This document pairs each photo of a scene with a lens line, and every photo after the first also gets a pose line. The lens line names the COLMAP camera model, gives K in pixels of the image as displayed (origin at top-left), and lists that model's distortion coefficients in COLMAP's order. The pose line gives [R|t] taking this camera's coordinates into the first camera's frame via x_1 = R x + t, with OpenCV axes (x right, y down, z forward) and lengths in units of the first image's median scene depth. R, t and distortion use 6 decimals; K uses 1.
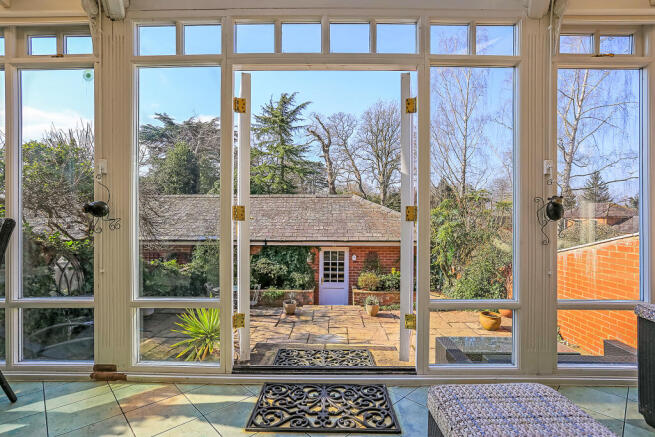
lens RADIAL K [[321.8, 0, 331.4], [0, 321.8, 219.2], [0, 0, 1]] dist [-0.056264, 0.021300]
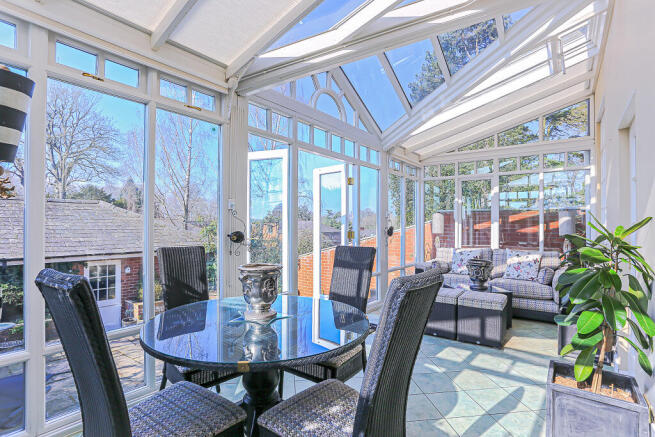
lens RADIAL K [[321.8, 0, 329.8], [0, 321.8, 223.6], [0, 0, 1]] dist [-0.056264, 0.021300]
pose [[0.597280, 0.006547, 0.802006, -0.316133], [-0.005481, 0.999977, -0.004081, -0.016699], [-0.802014, -0.001958, 0.597302, -0.026100]]
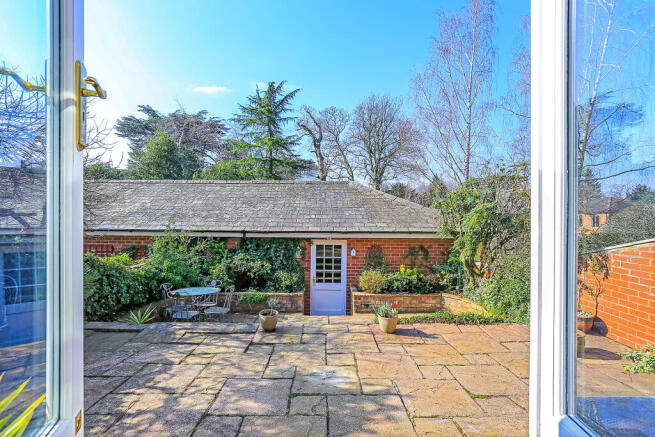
lens RADIAL K [[321.8, 0, 325.4], [0, 321.8, 213.9], [0, 0, 1]] dist [-0.056264, 0.021300]
pose [[0.999937, 0.002197, 0.010997, -0.009295], [-0.002014, 0.999860, -0.016617, 0.034662], [-0.011032, 0.016593, 0.999801, 0.181365]]
